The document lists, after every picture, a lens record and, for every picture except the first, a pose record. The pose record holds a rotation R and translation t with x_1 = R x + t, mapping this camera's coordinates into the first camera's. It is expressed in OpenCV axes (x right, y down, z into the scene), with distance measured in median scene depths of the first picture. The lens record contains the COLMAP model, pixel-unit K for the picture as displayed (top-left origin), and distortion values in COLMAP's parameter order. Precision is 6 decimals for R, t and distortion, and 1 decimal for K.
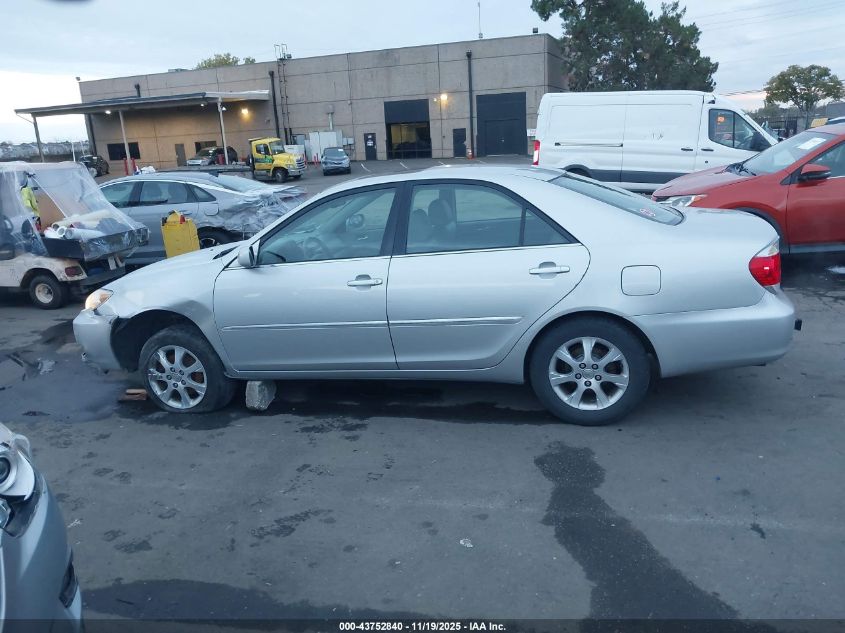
lens RADIAL K [[684.3, 0, 420.7], [0, 684.3, 313.0], [0, 0, 1]] dist [0.018971, -0.035744]
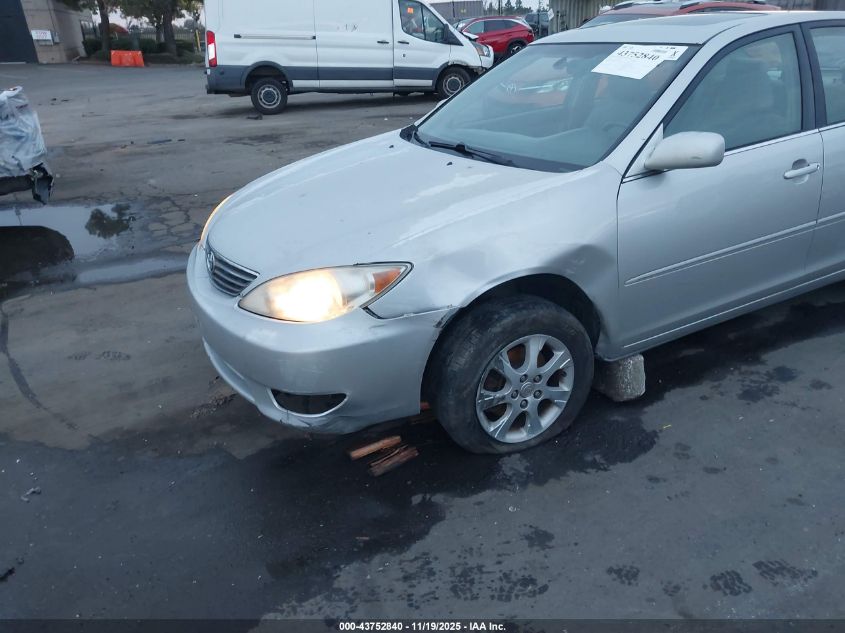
lens RADIAL K [[684.3, 0, 422.4], [0, 684.3, 319.3], [0, 0, 1]] dist [0.018971, -0.035744]
pose [[0.746033, -0.241371, 0.620625, -0.772395], [0.163107, 0.969841, 0.181121, -0.079973], [-0.645625, -0.033894, 0.762902, 0.644977]]
